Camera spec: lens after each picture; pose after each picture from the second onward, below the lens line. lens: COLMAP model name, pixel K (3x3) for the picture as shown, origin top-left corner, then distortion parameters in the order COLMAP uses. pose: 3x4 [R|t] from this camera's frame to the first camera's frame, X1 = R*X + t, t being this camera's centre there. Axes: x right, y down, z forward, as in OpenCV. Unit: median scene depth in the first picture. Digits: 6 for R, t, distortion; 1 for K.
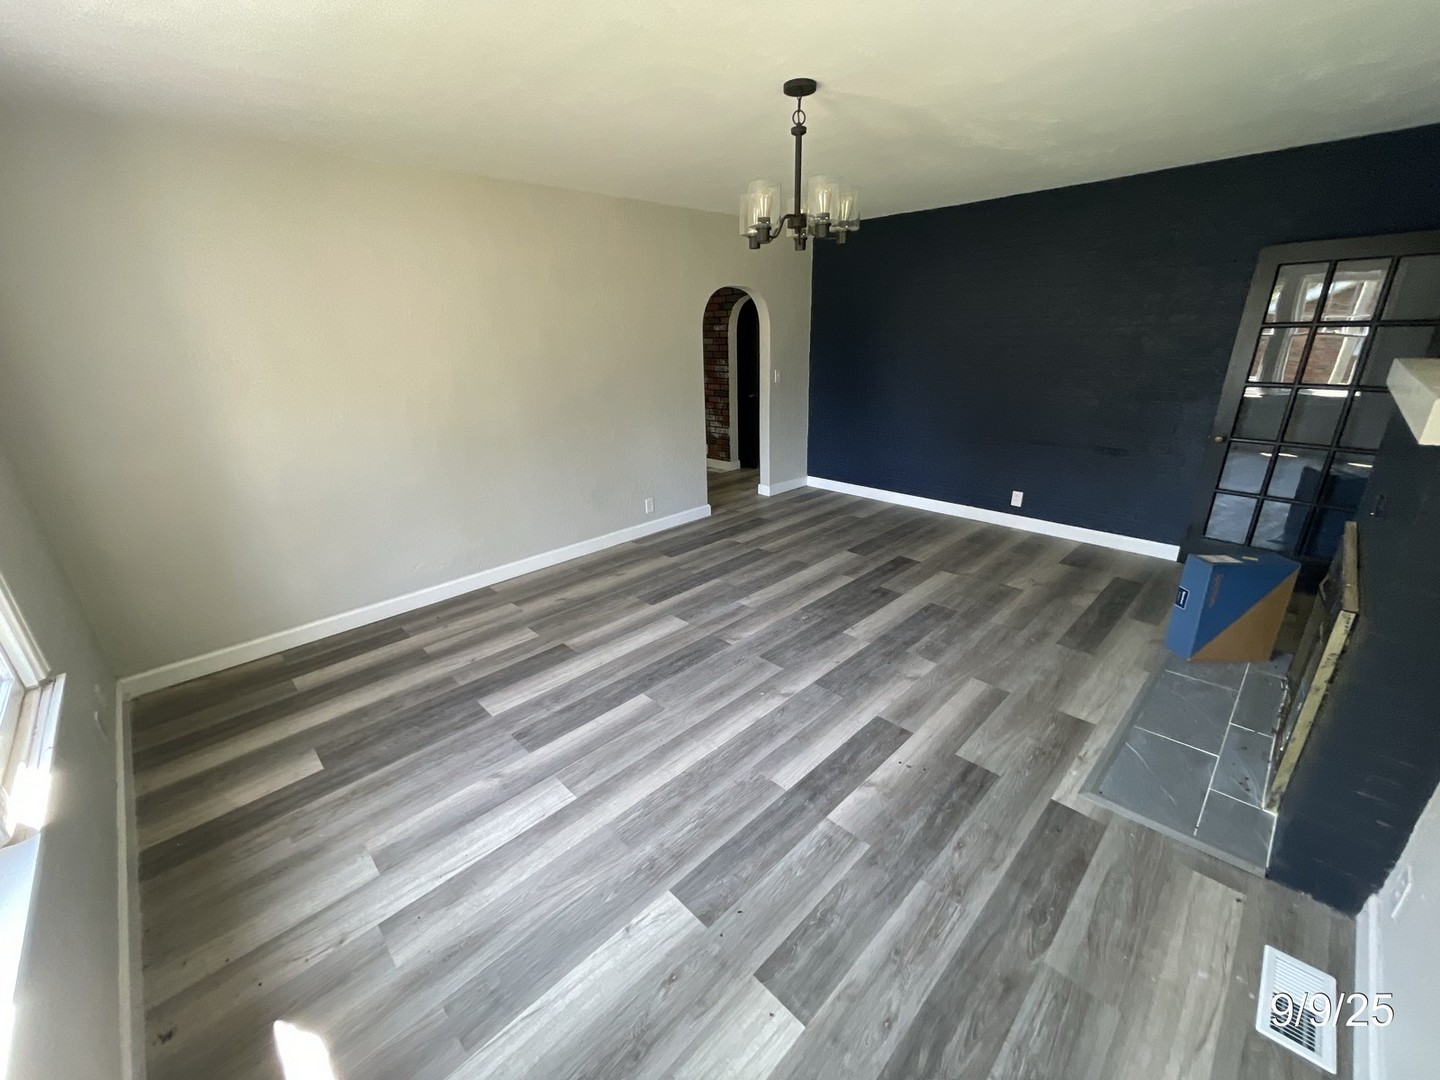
lens RADIAL K [[579.6, 0, 718.4], [0, 579.6, 546.2], [0, 0, 1]] dist [-0.000905, -0.000069]
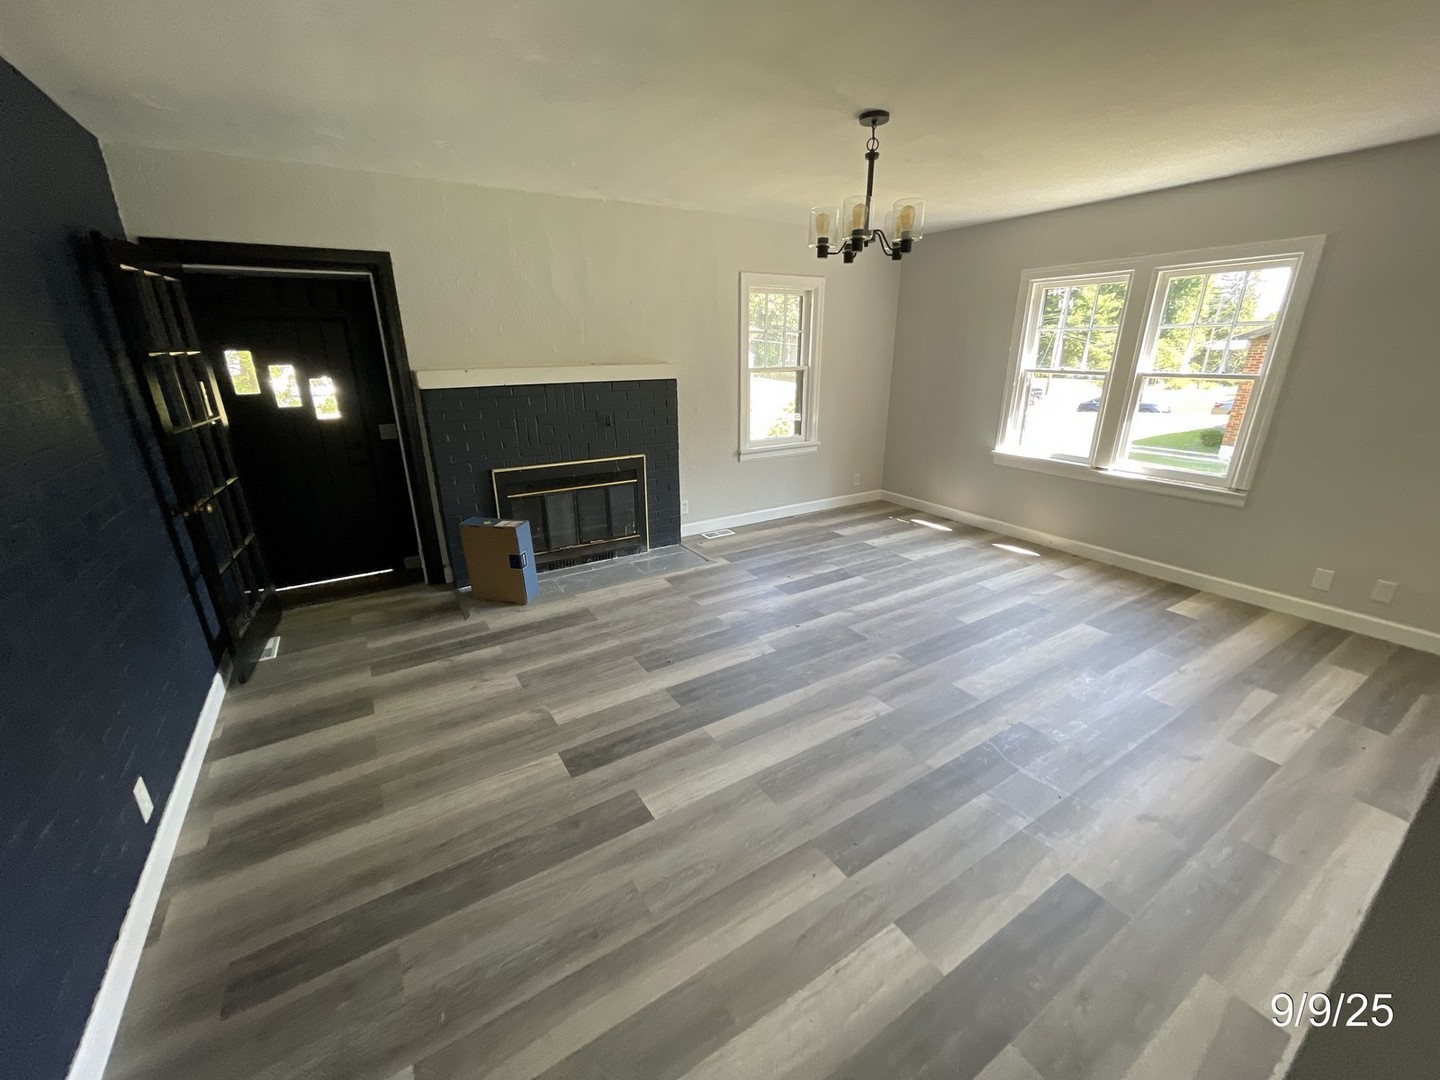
lens RADIAL K [[579.6, 0, 718.4], [0, 579.6, 546.2], [0, 0, 1]] dist [-0.000905, -0.000069]
pose [[-0.976627, -0.038149, 0.211526, 0.111134], [0.105501, 0.772334, 0.626394, -0.591680], [-0.187265, 0.634070, -0.750258, 1.616147]]
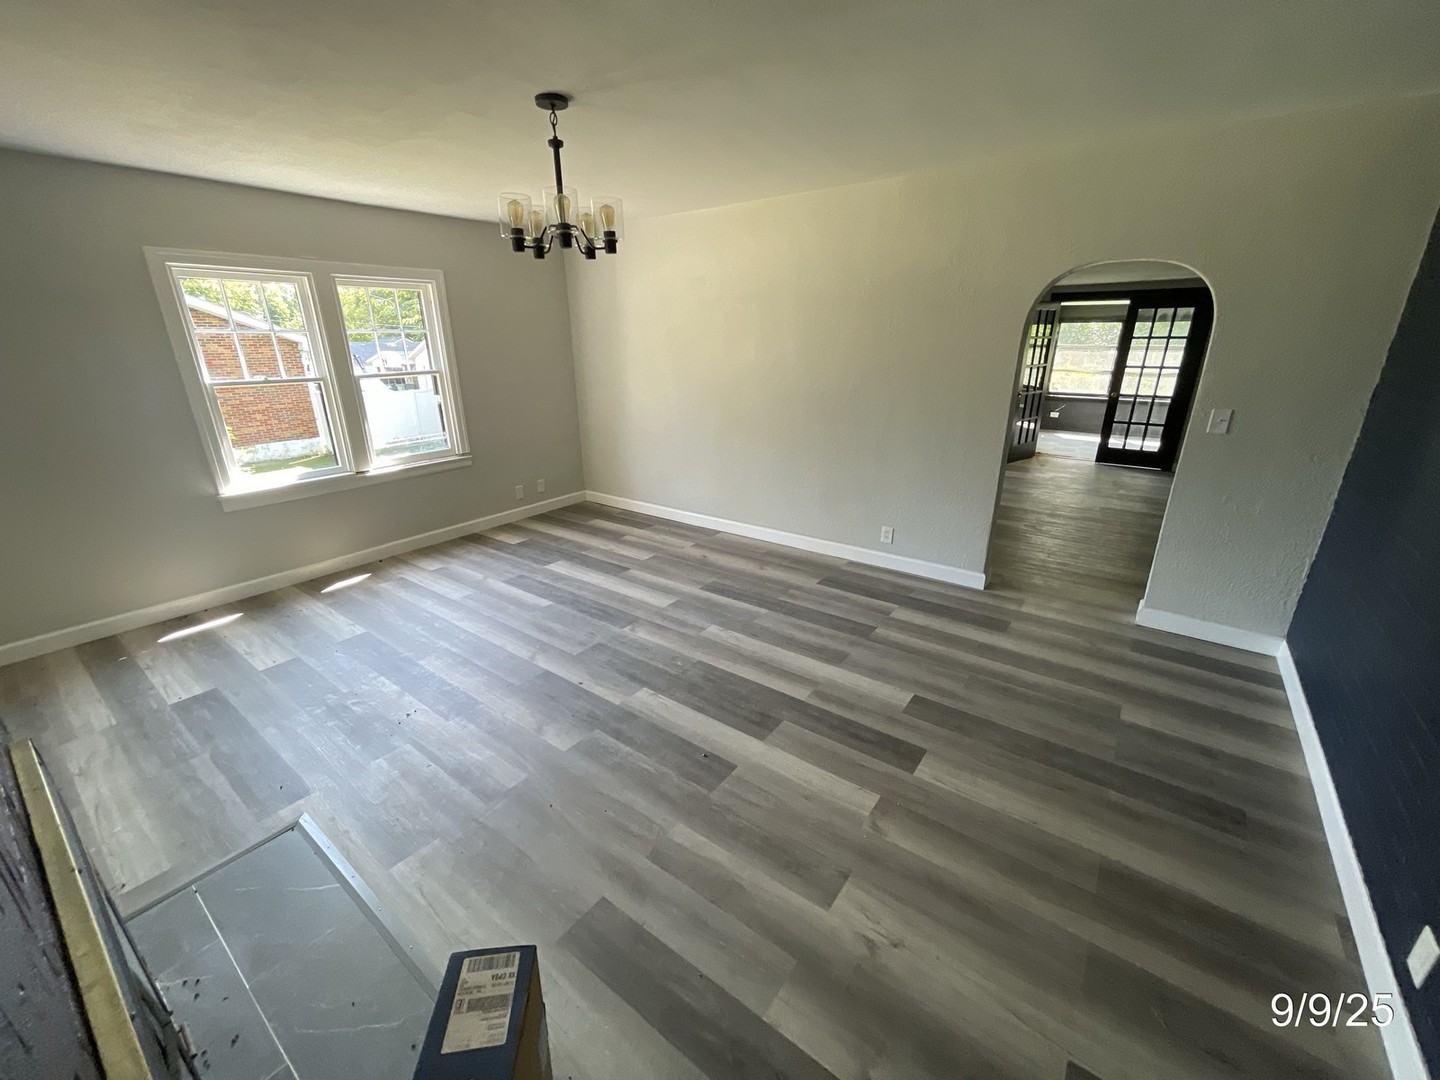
lens RADIAL K [[579.6, 0, 718.4], [0, 579.6, 546.2], [0, 0, 1]] dist [-0.000905, -0.000069]
pose [[0.155833, 0.361281, -0.919343, 0.943858], [-0.342075, 0.892861, 0.292890, -0.328238], [0.926661, 0.268842, 0.262722, 0.811520]]
